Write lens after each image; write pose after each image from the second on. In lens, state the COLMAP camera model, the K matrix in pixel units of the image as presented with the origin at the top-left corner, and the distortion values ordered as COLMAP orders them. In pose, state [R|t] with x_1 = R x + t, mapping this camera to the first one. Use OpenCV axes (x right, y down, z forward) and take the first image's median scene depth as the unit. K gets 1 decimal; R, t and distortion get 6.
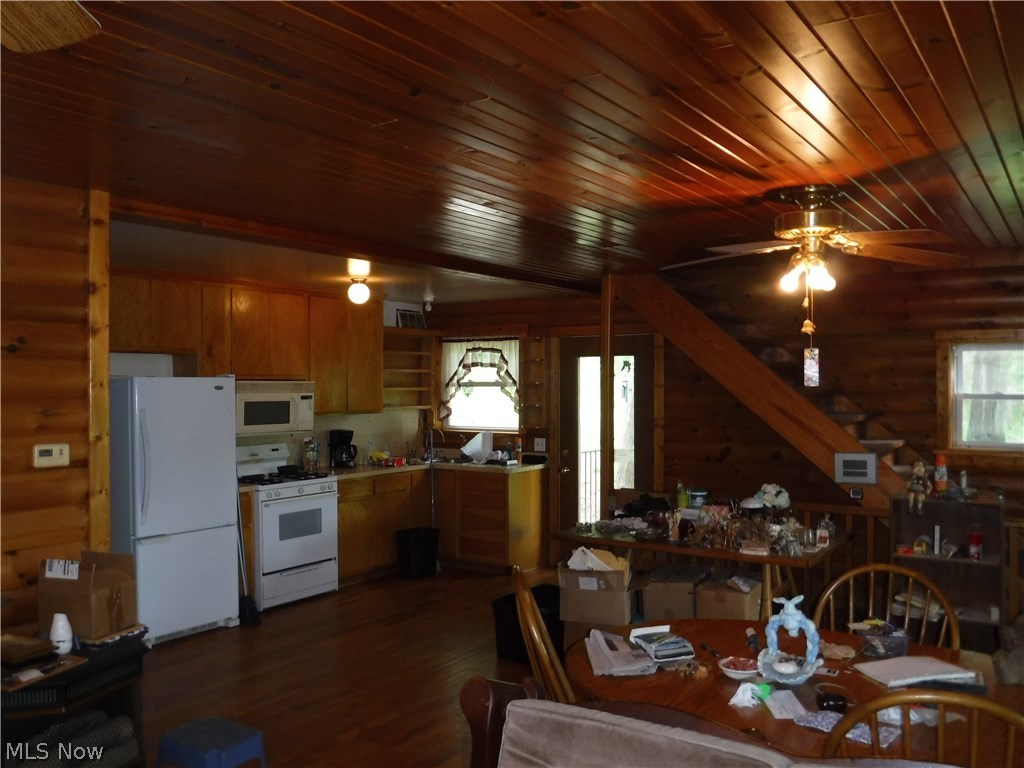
lens RADIAL K [[863.5, 0, 512.7], [0, 863.5, 381.0], [0, 0, 1]] dist [-0.058909, 0.011602]
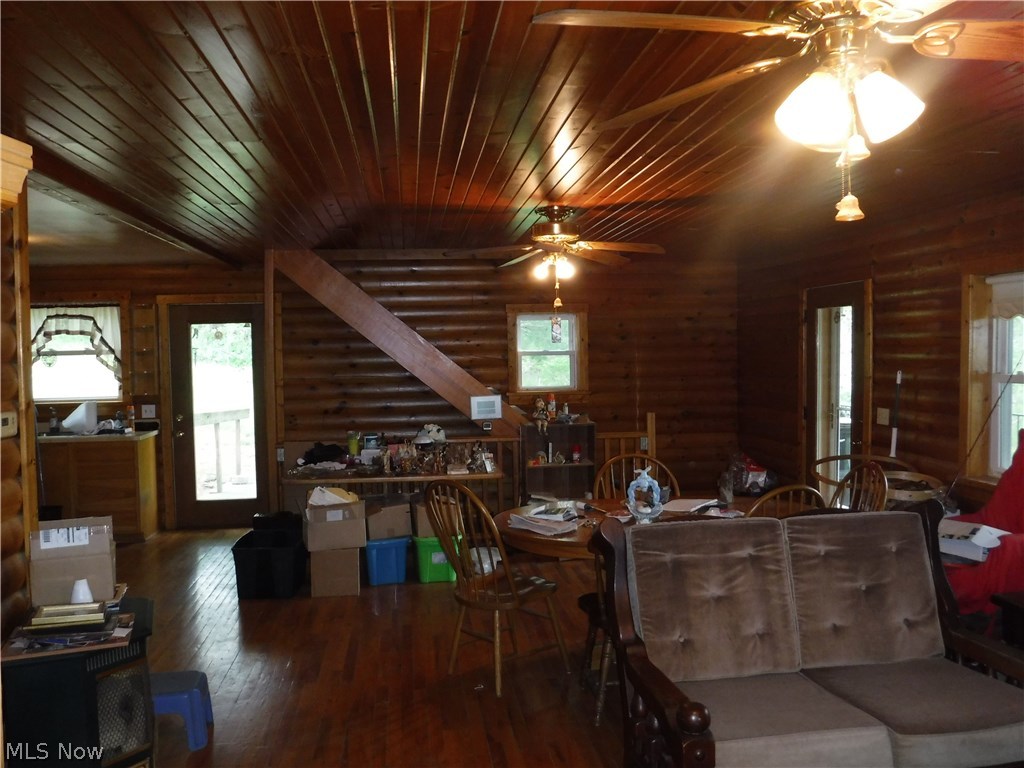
lens RADIAL K [[863.5, 0, 512.4], [0, 863.5, 387.4], [0, 0, 1]] dist [-0.058909, 0.011602]
pose [[0.763709, -0.045548, 0.643952, -0.289211], [0.016579, 0.998563, 0.050968, 0.002099], [-0.645348, -0.028249, 0.763366, -0.033140]]
